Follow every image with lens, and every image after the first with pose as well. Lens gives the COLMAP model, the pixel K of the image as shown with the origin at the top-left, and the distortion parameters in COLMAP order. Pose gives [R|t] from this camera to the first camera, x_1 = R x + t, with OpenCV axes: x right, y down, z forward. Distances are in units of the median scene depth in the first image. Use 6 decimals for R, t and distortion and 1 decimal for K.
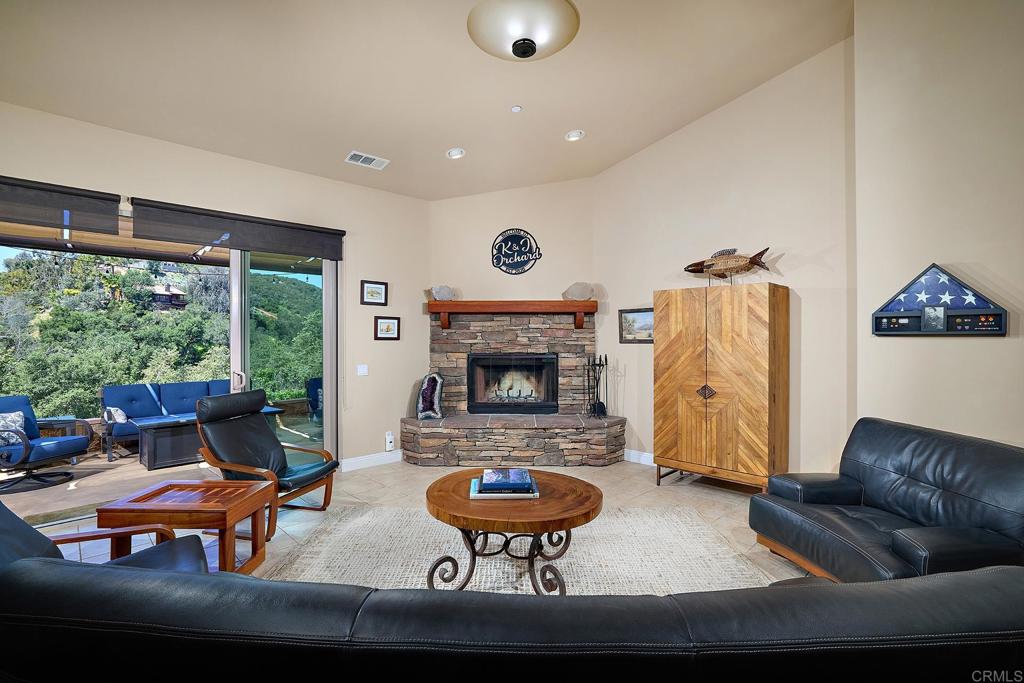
lens RADIAL K [[492.7, 0, 509.0], [0, 492.7, 339.7], [0, 0, 1]] dist [0.000132, 0.000730]
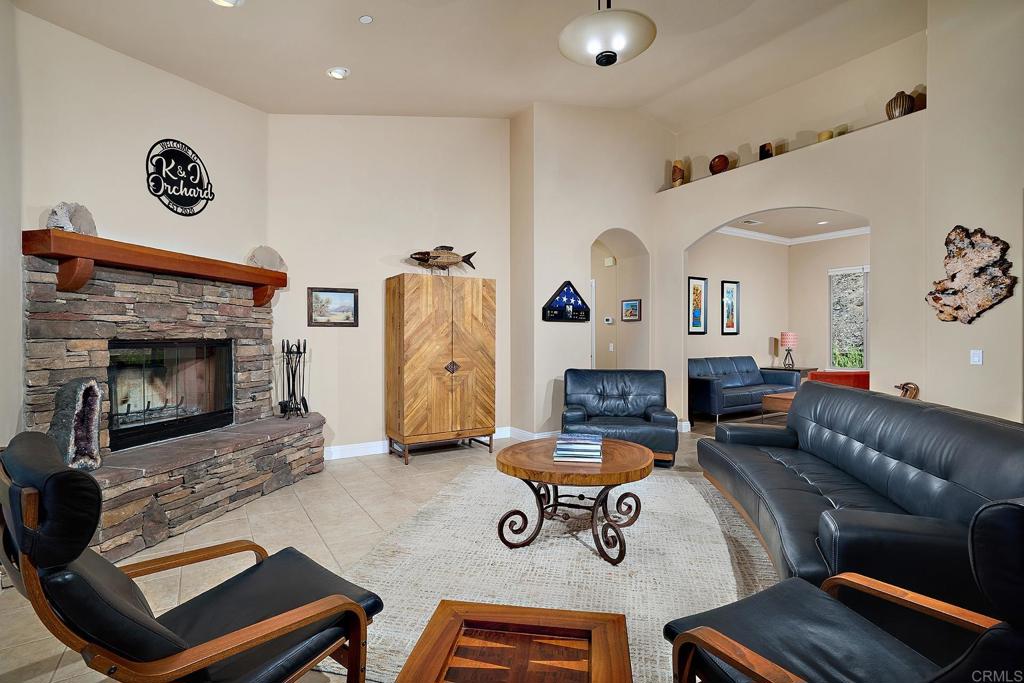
lens RADIAL K [[492.7, 0, 509.0], [0, 492.7, 339.7], [0, 0, 1]] dist [0.000132, 0.000730]
pose [[0.223715, -0.007024, 0.974629, -0.537874], [0.004515, 0.999971, 0.006171, 0.026904], [-0.974644, 0.003020, 0.223741, 0.473936]]
